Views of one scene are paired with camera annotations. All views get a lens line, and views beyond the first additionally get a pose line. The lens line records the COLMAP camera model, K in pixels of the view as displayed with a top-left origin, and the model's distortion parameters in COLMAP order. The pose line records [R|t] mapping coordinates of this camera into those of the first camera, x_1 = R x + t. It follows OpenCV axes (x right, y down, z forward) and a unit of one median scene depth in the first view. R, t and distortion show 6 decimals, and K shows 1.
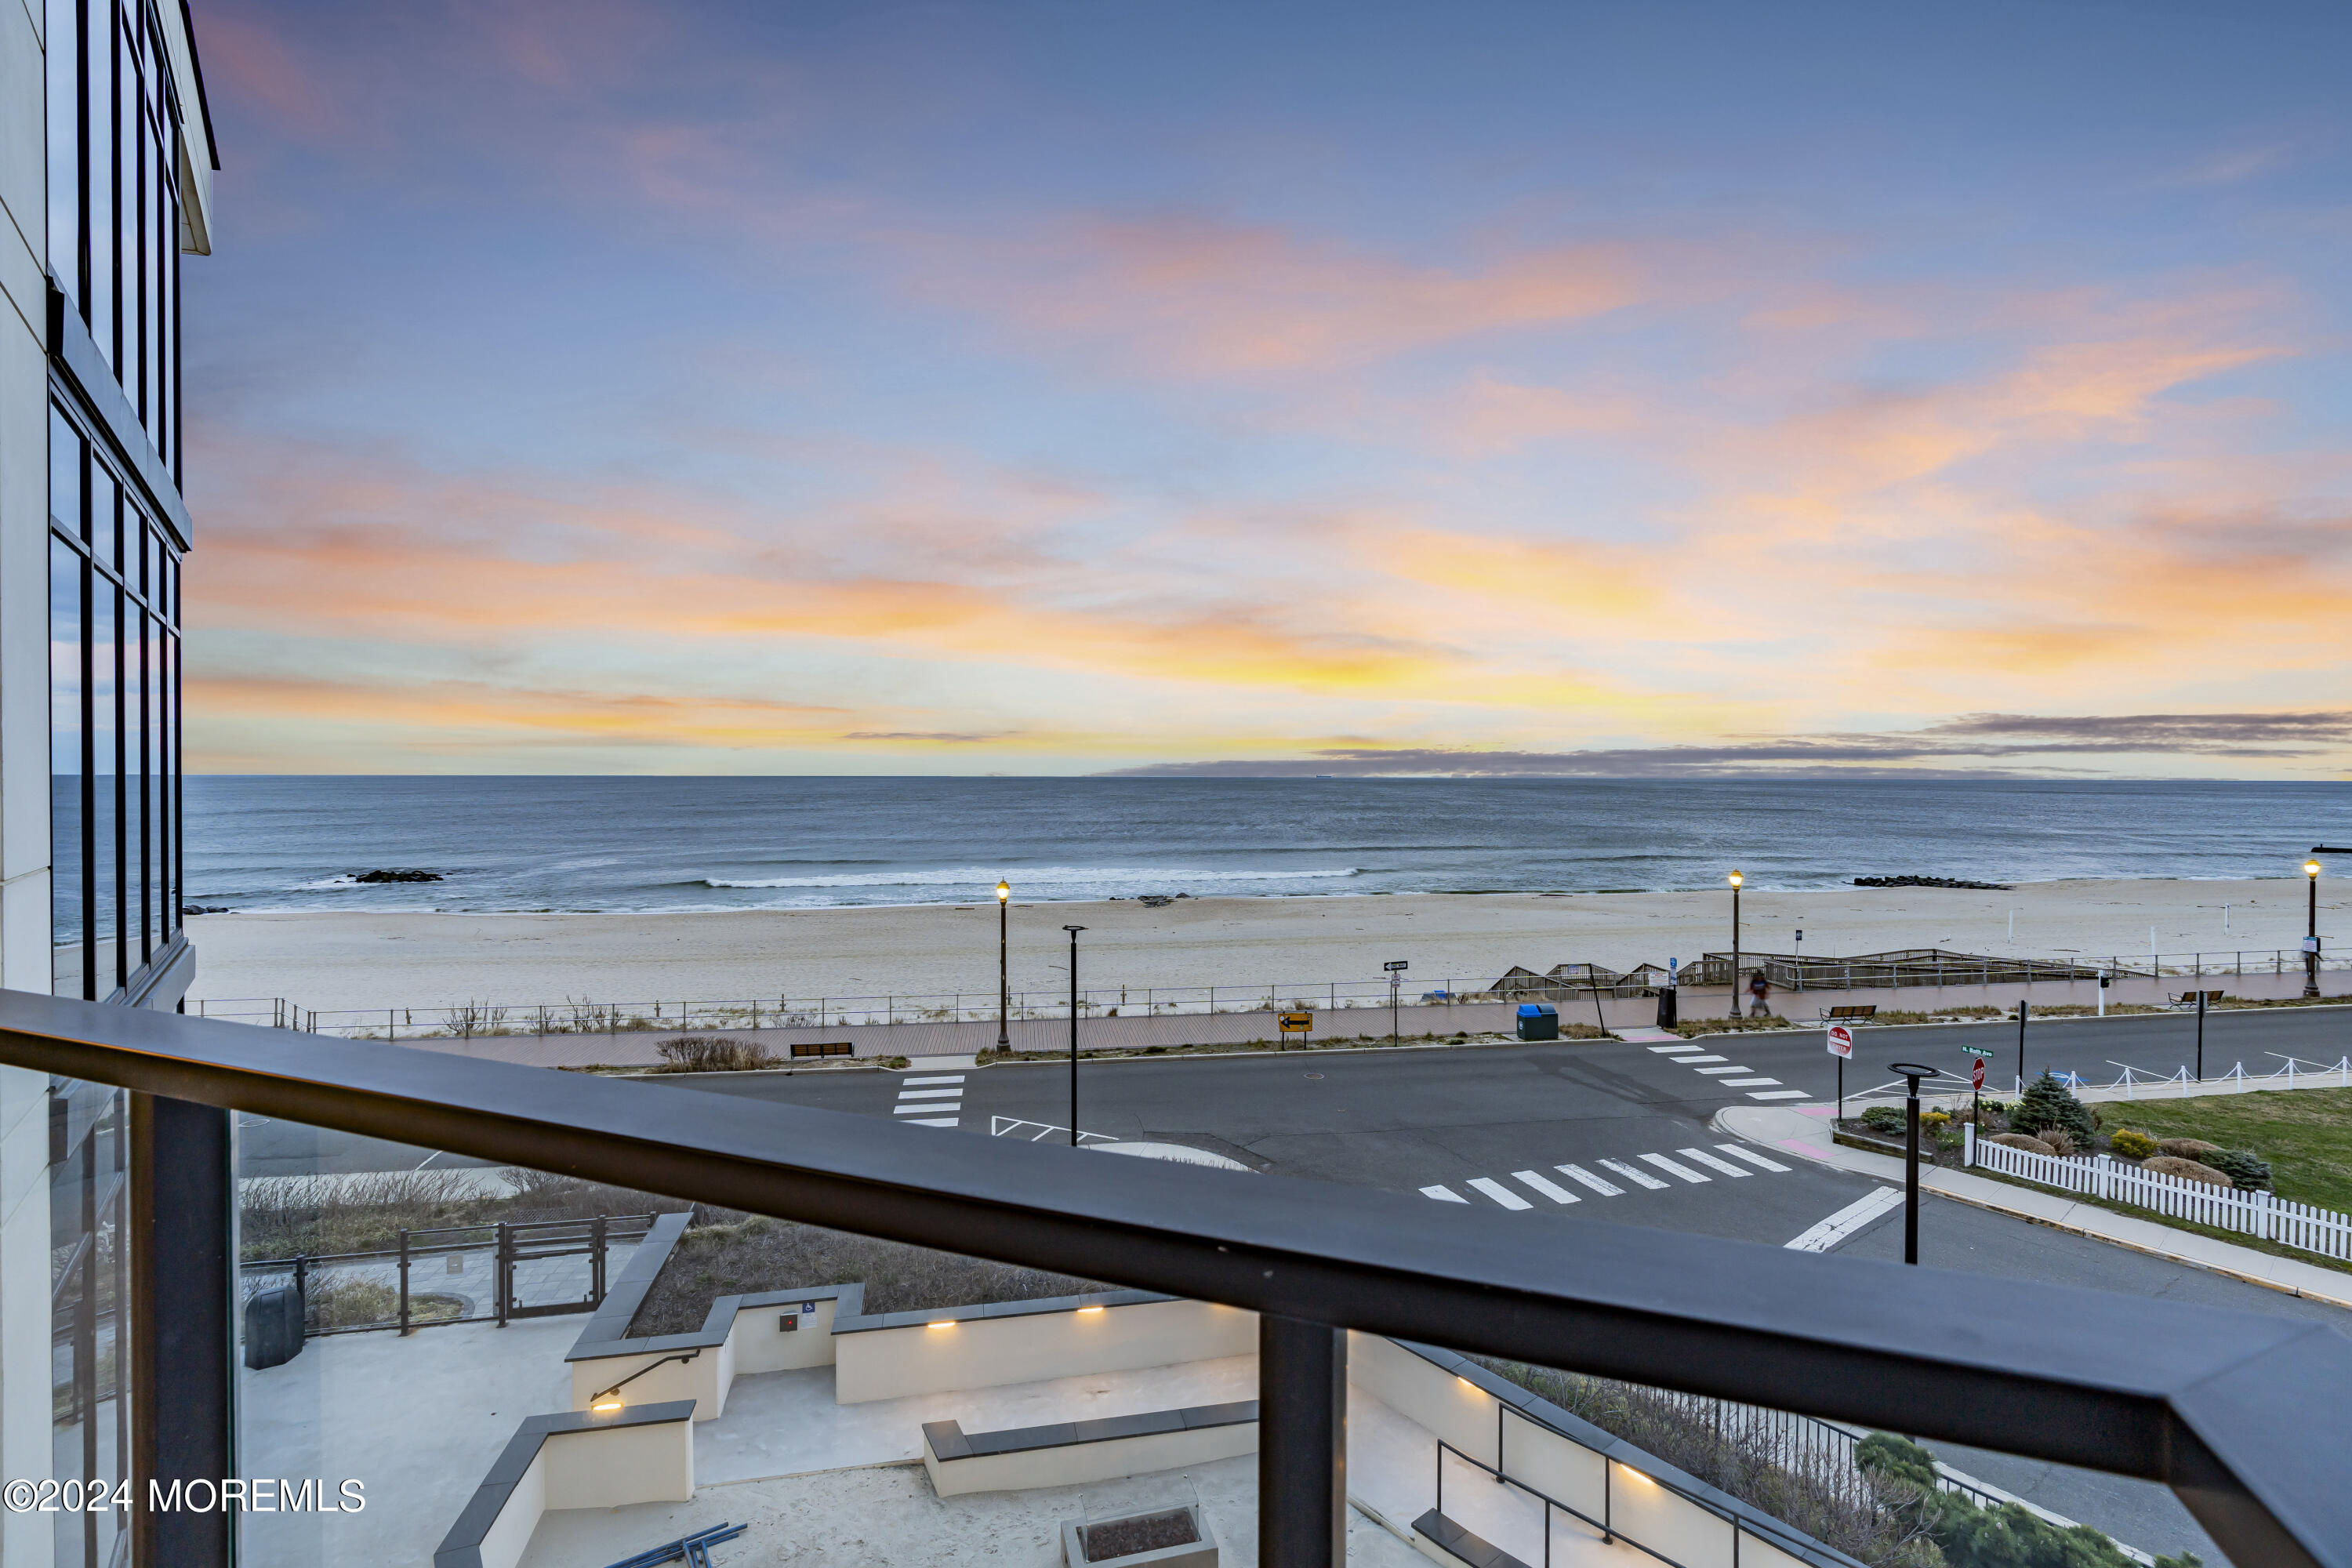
lens RADIAL K [[1047.2, 0, 1174.7], [0, 1047.2, 783.7], [0, 0, 1]] dist [-0.011769, 0.004332]
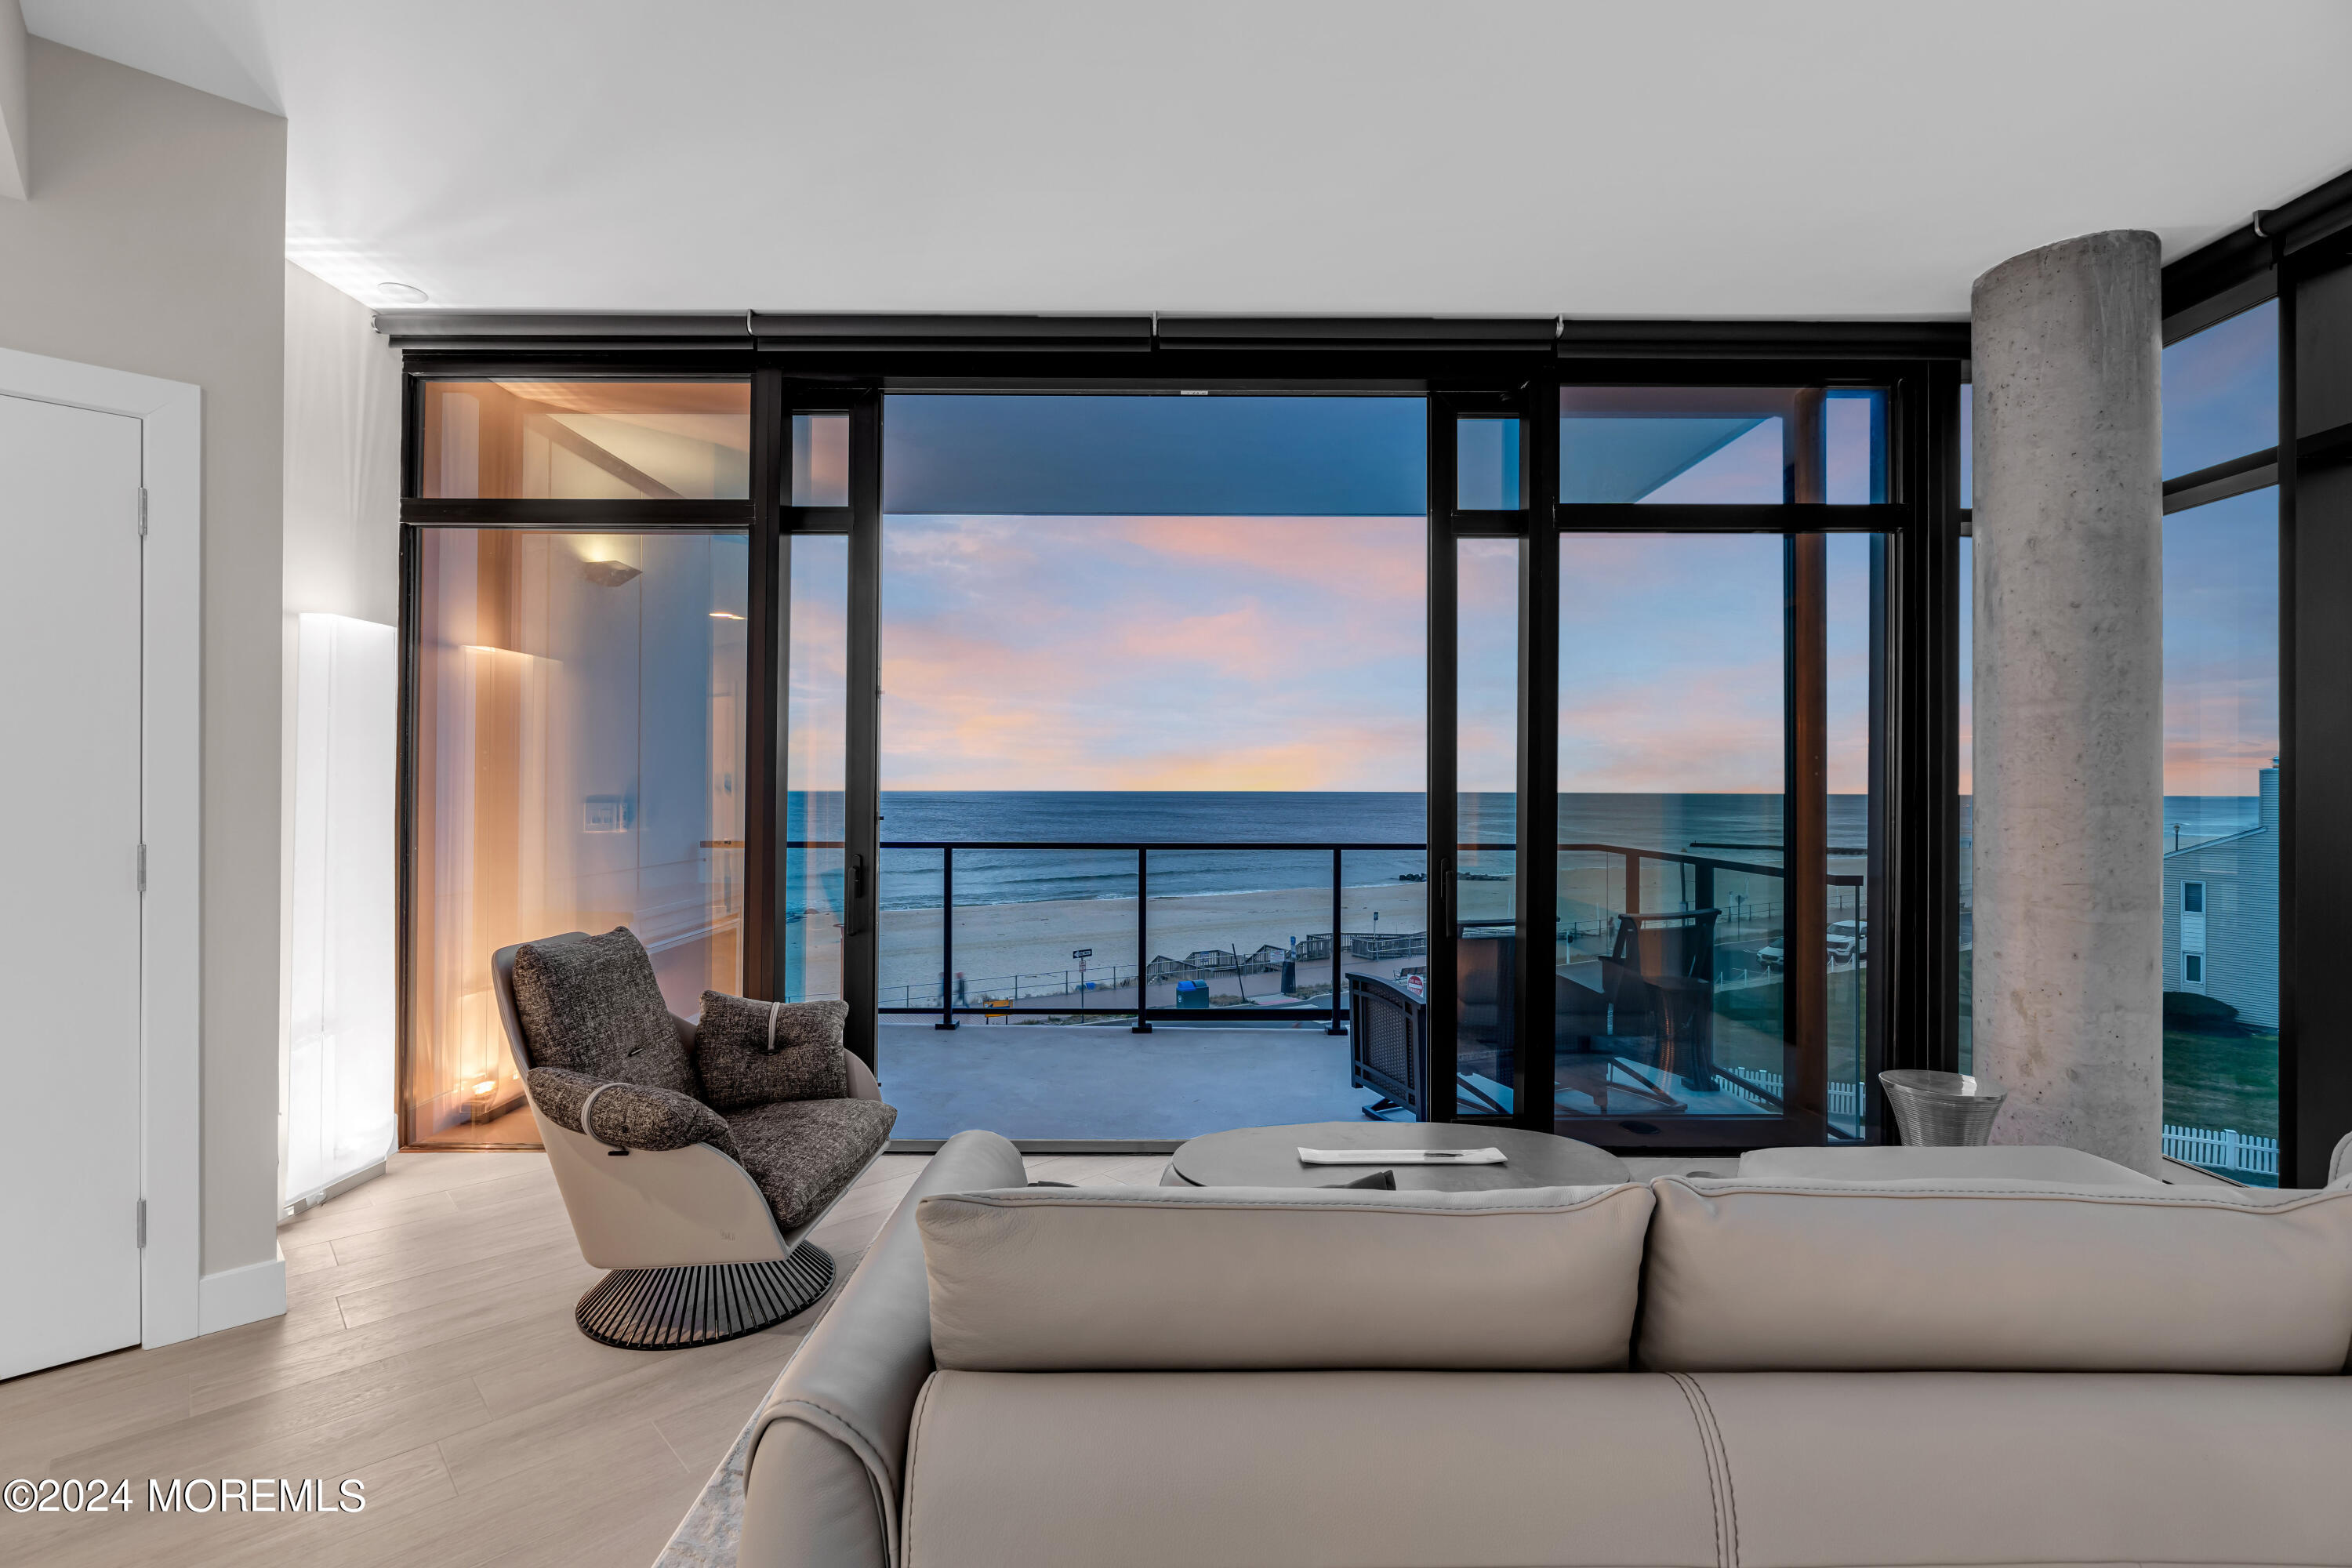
lens RADIAL K [[1046.8, 0, 1178.6], [0, 1046.8, 783.6], [0, 0, 1]] dist [-0.009995, 0.002905]
pose [[0.930648, 0.003749, 0.365897, -0.111774], [0.000668, 0.999928, -0.011946, -0.000821], [-0.365916, 0.011363, 0.930579, -0.118616]]
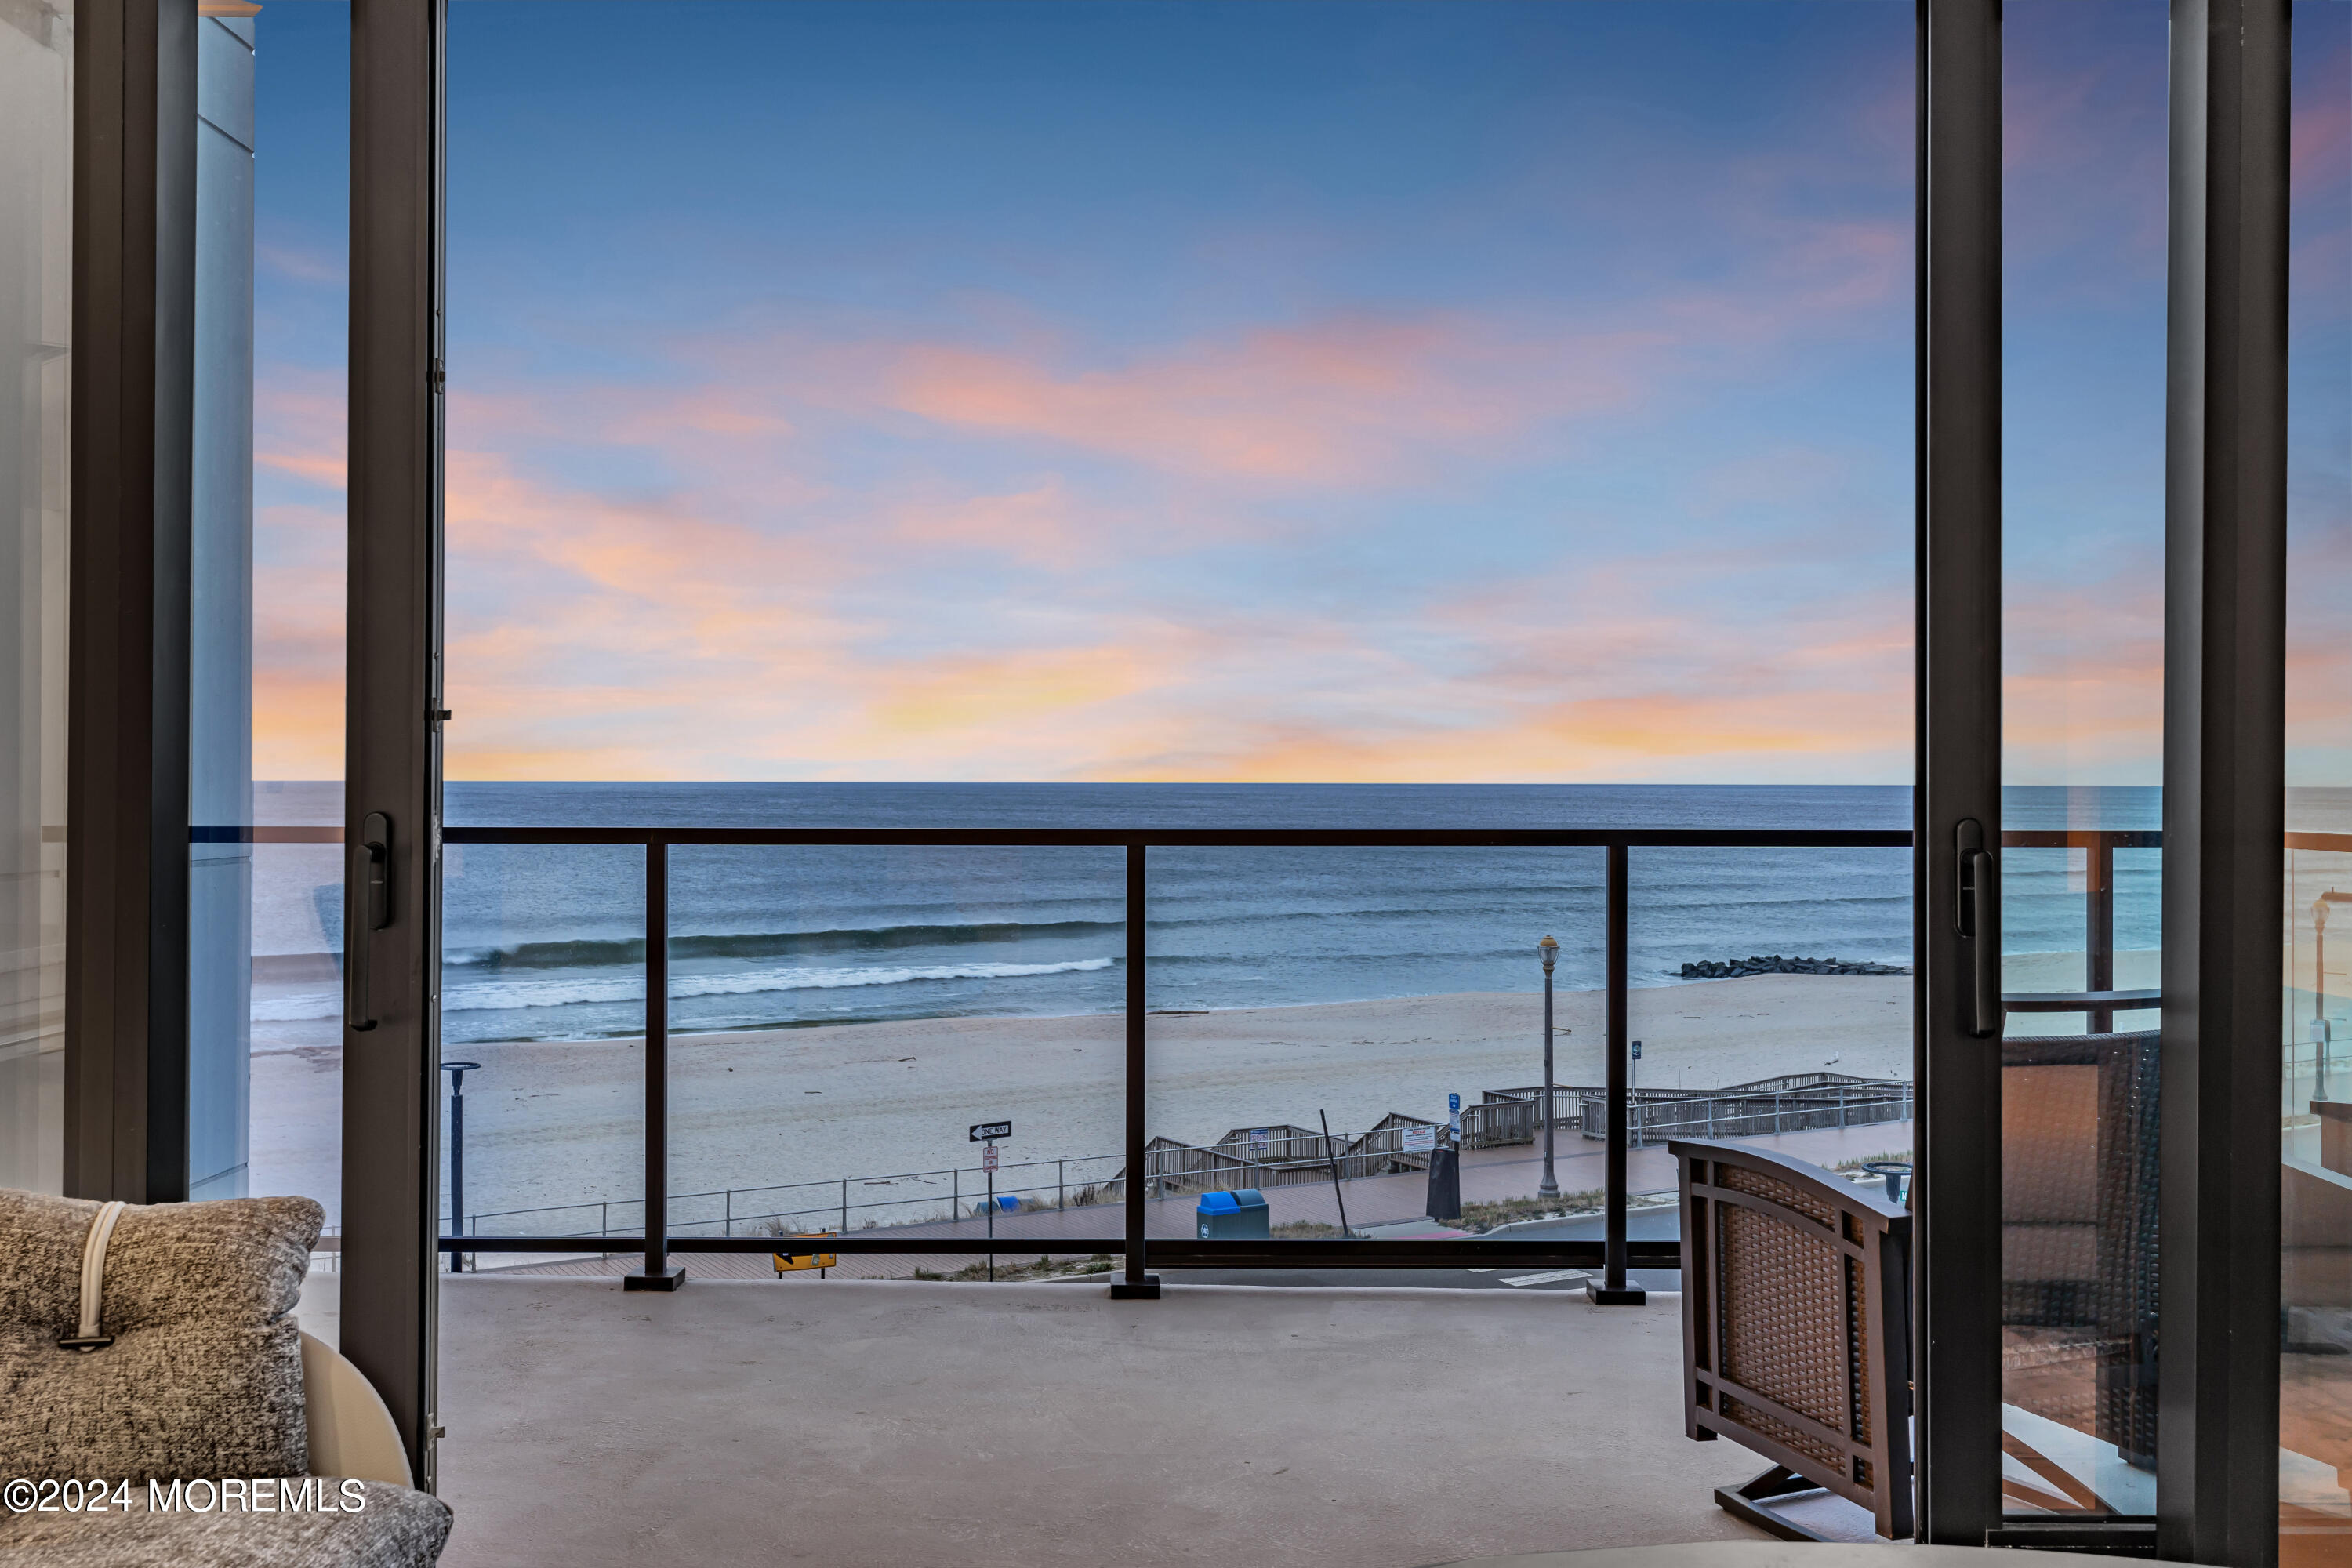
lens RADIAL K [[2268.8, 0, 1174.7], [0, 2268.8, 766.7], [0, 0, 1]] dist [0.011418, 0.000000]
pose [[0.934419, 0.002360, 0.356168, -0.105908], [0.001986, 0.999928, -0.011835, 0.004295], [-0.356171, 0.011767, 0.934347, -0.099099]]
